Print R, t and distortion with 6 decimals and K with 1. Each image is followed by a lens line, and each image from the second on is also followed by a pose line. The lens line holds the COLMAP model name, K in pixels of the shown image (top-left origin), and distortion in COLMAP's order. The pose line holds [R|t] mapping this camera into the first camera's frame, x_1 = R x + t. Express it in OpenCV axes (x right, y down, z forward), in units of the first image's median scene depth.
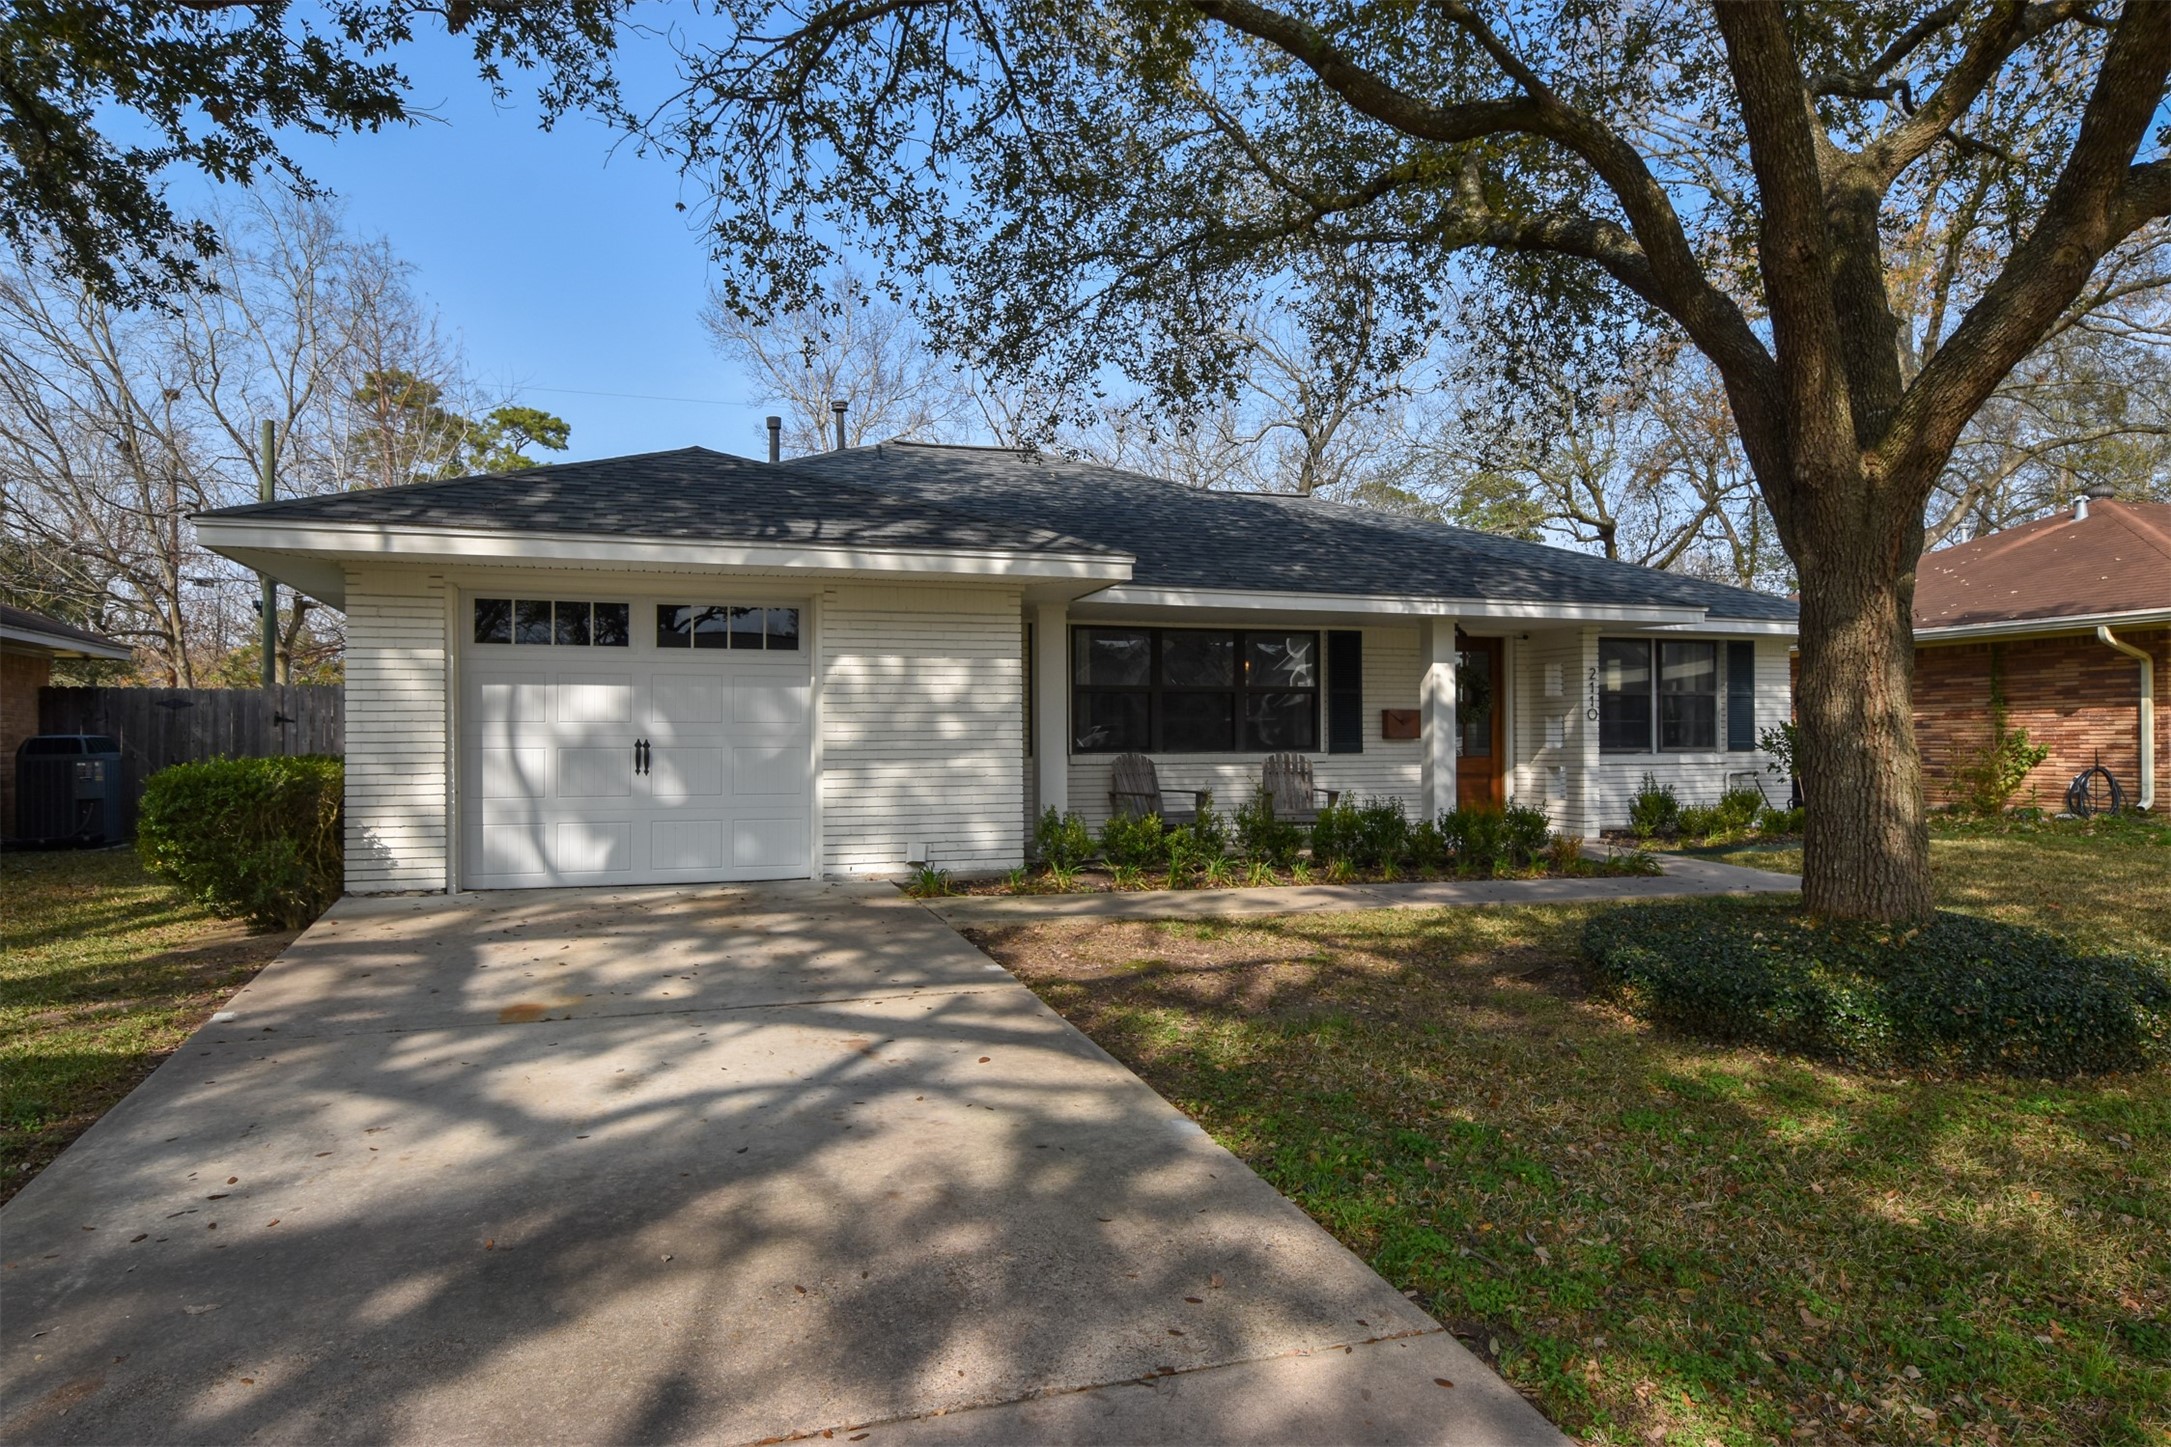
lens RADIAL K [[1399.2, 0, 1085.5], [0, 1399.2, 723.5], [0, 0, 1]] dist [0.006510, -0.024265]
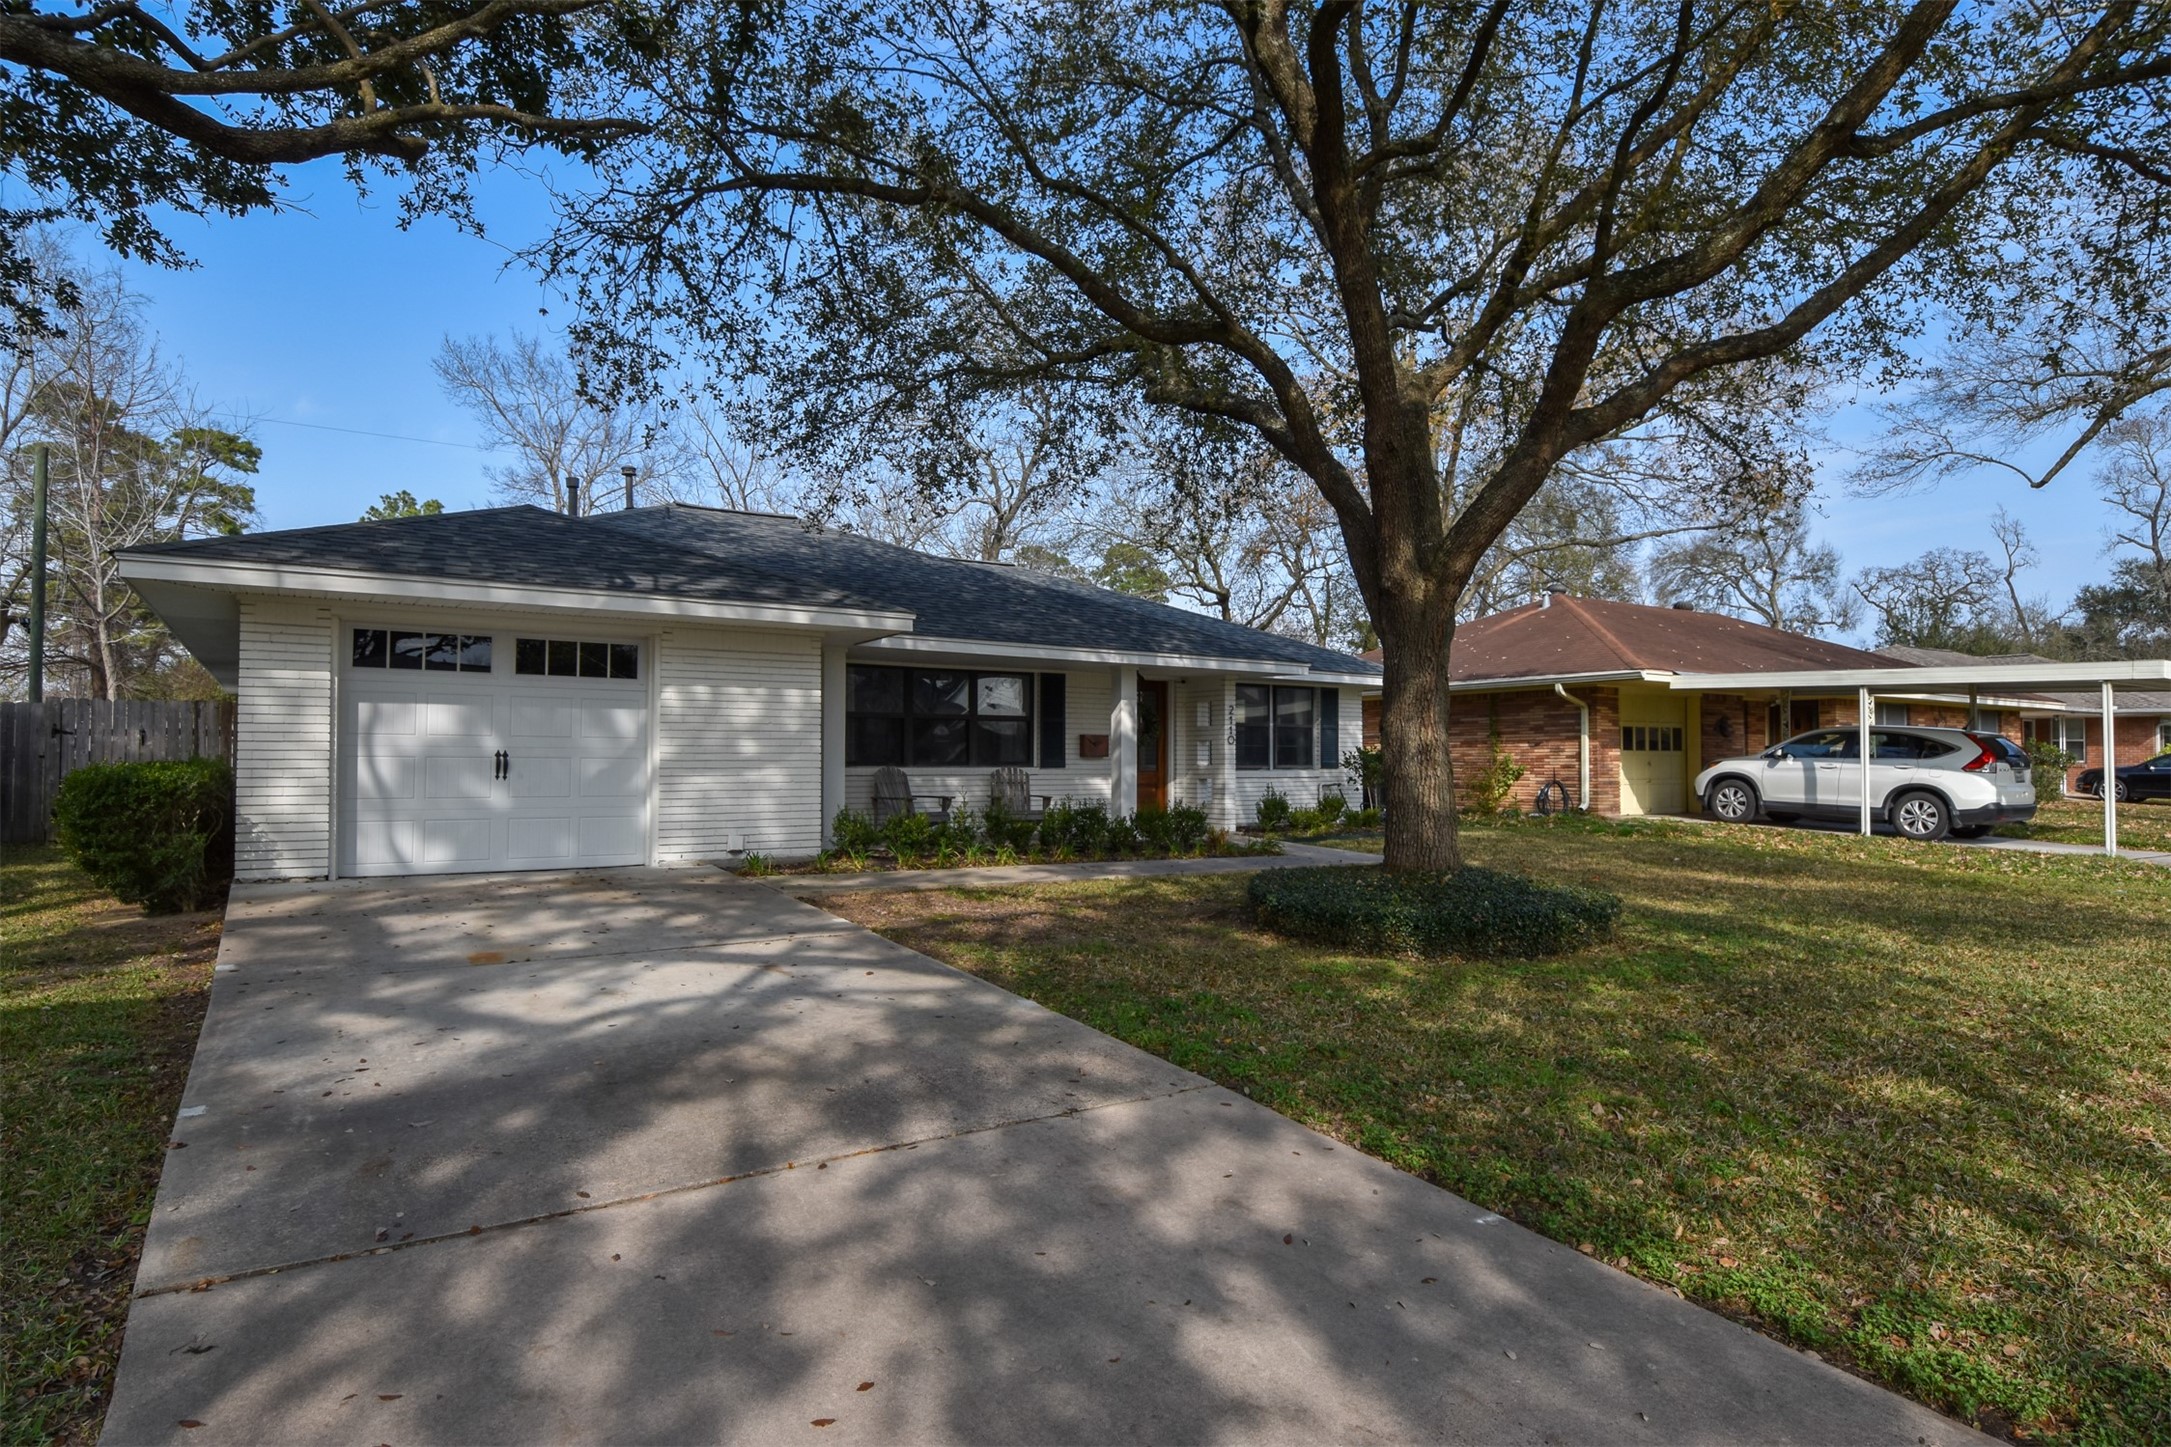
lens RADIAL K [[1229.1, 0, 1115.0], [0, 1229.1, 727.9], [0, 0, 1]] dist [-0.030603, -0.001103]
pose [[0.960908, 0.013877, 0.276519, -0.084351], [-0.008953, 0.999778, -0.019062, 0.006239], [-0.276722, 0.015841, 0.960819, -0.123820]]
